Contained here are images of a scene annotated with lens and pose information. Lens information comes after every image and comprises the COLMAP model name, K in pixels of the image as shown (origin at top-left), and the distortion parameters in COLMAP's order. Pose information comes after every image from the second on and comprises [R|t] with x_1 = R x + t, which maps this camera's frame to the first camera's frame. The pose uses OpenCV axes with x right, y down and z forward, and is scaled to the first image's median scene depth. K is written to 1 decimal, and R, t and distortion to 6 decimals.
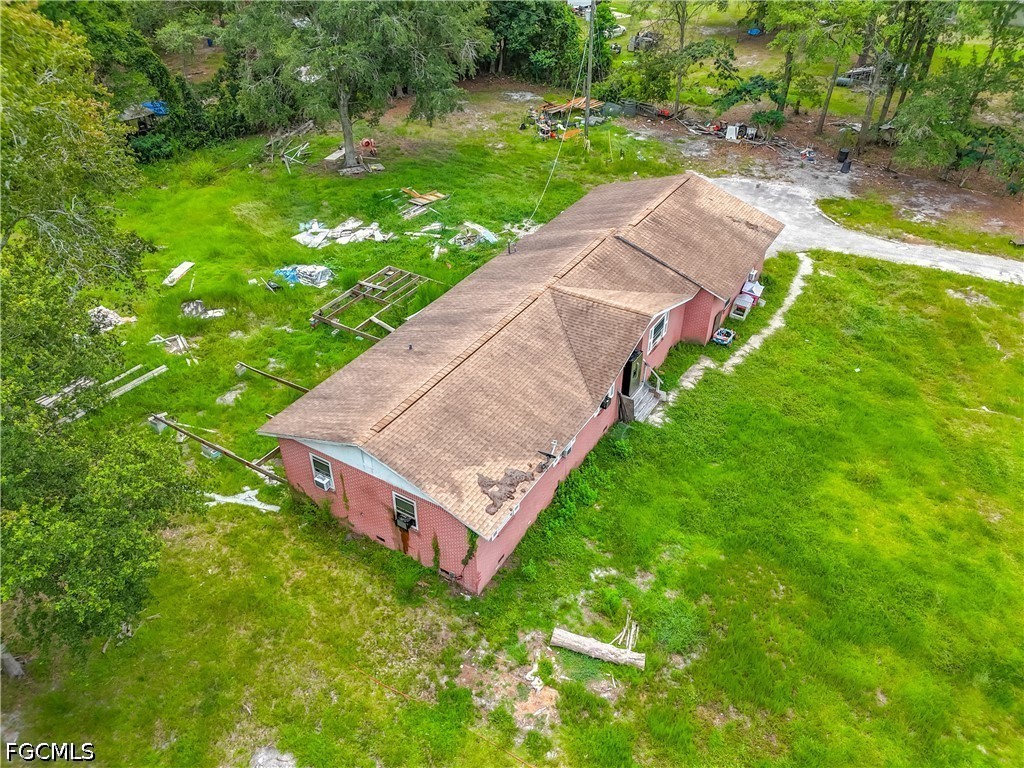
lens RADIAL K [[754.9, 0, 513.0], [0, 754.9, 382.3], [0, 0, 1]] dist [0.059425, -0.048998]
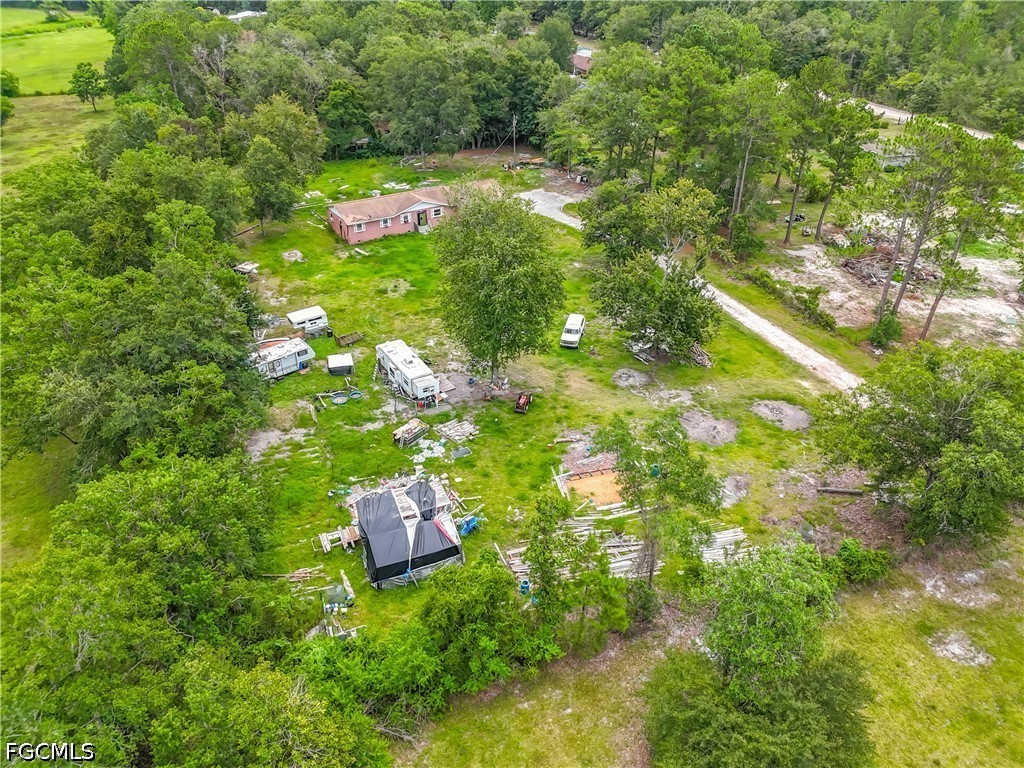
lens RADIAL K [[754.9, 0, 513.0], [0, 754.9, 382.3], [0, 0, 1]] dist [0.059425, -0.048998]
pose [[0.899724, 0.229757, -0.371092, 1.748997], [-0.262010, 0.964308, -0.038211, 0.644201], [0.349068, 0.131610, 0.927809, -1.774400]]
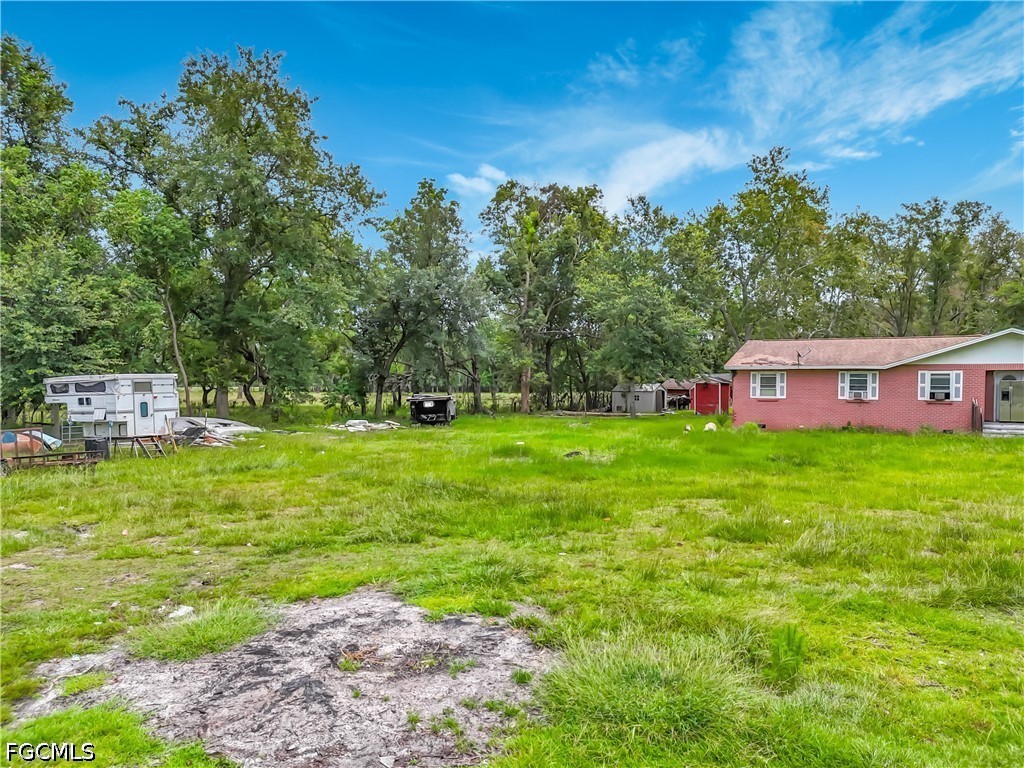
lens RADIAL K [[777.7, 0, 510.3], [0, 777.7, 401.4], [0, 0, 1]] dist [0.005755, 0.001347]
pose [[0.011267, 0.027334, -0.999563, 1.012629], [-0.597358, 0.801831, 0.015193, 0.316274], [0.801896, 0.596926, 0.025362, 0.369081]]
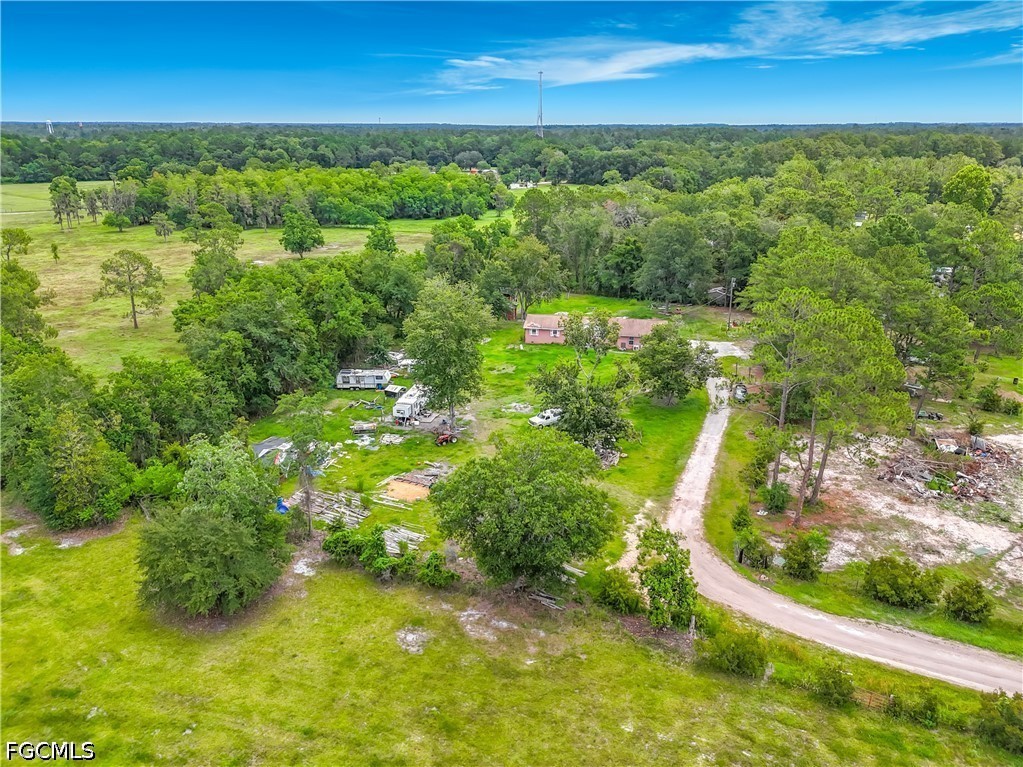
lens RADIAL K [[757.3, 0, 511.5], [0, 757.3, 383.5], [0, 0, 1]] dist [0.107571, -0.161890]
pose [[0.349596, 0.303949, -0.886227, 3.453226], [-0.556770, 0.828166, 0.064403, 0.144443], [0.753518, 0.470909, 0.458753, -1.078093]]
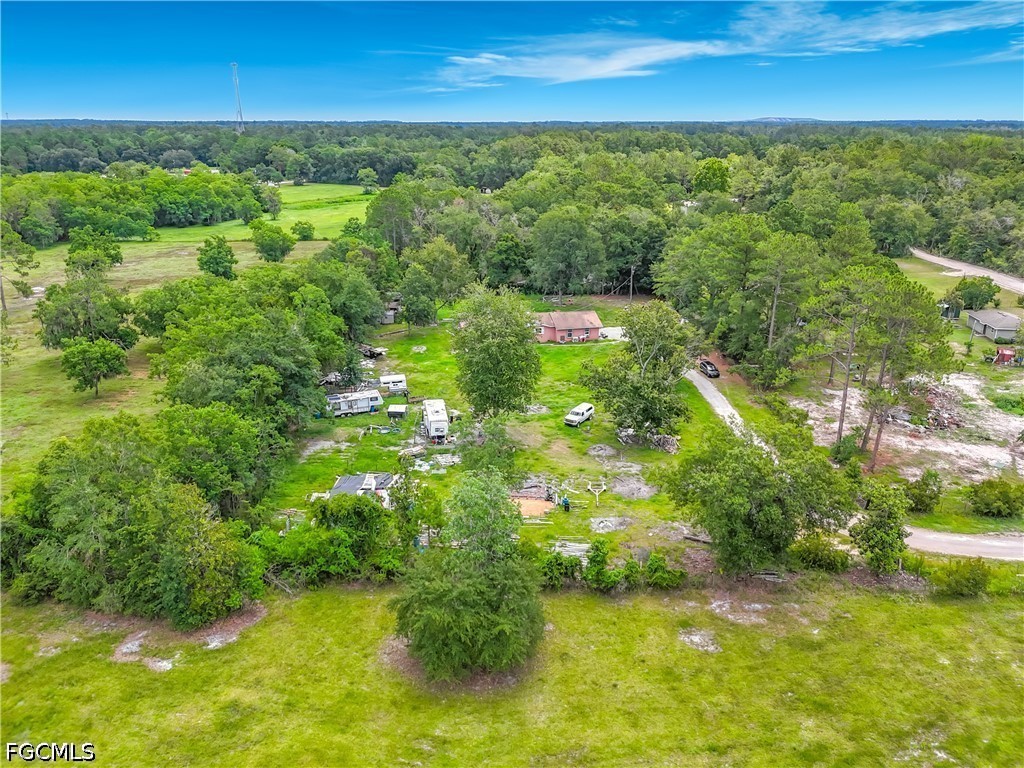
lens RADIAL K [[767.9, 0, 512.0], [0, 767.9, 384.0], [0, 0, 1]] dist [0.081061, -0.115628]
pose [[0.687856, 0.236597, -0.686204, 2.810453], [-0.432042, 0.893129, -0.125140, 0.726874], [0.583261, 0.382547, 0.716564, -1.877955]]
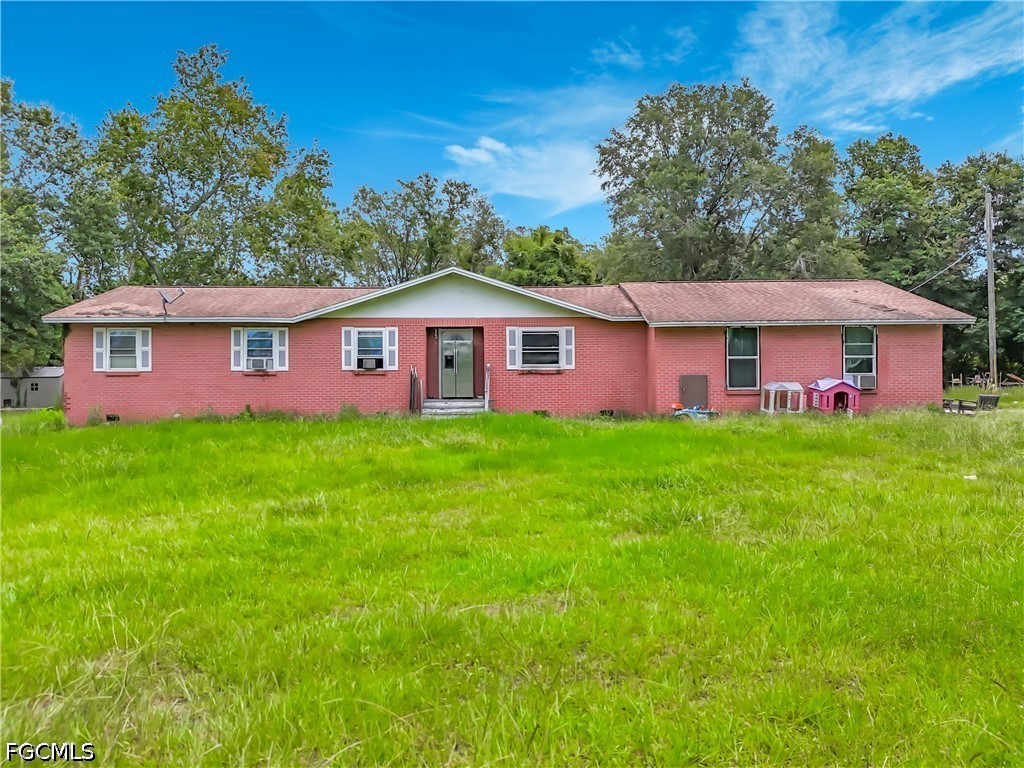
lens RADIAL K [[763.4, 0, 512.6], [0, 763.4, 373.7], [0, 0, 1]] dist [0.057709, -0.043593]
pose [[0.540967, -0.011109, -0.840971, 0.686776], [-0.497044, 0.802389, -0.330330, 0.177093], [0.678455, 0.596697, 0.428544, 0.611718]]
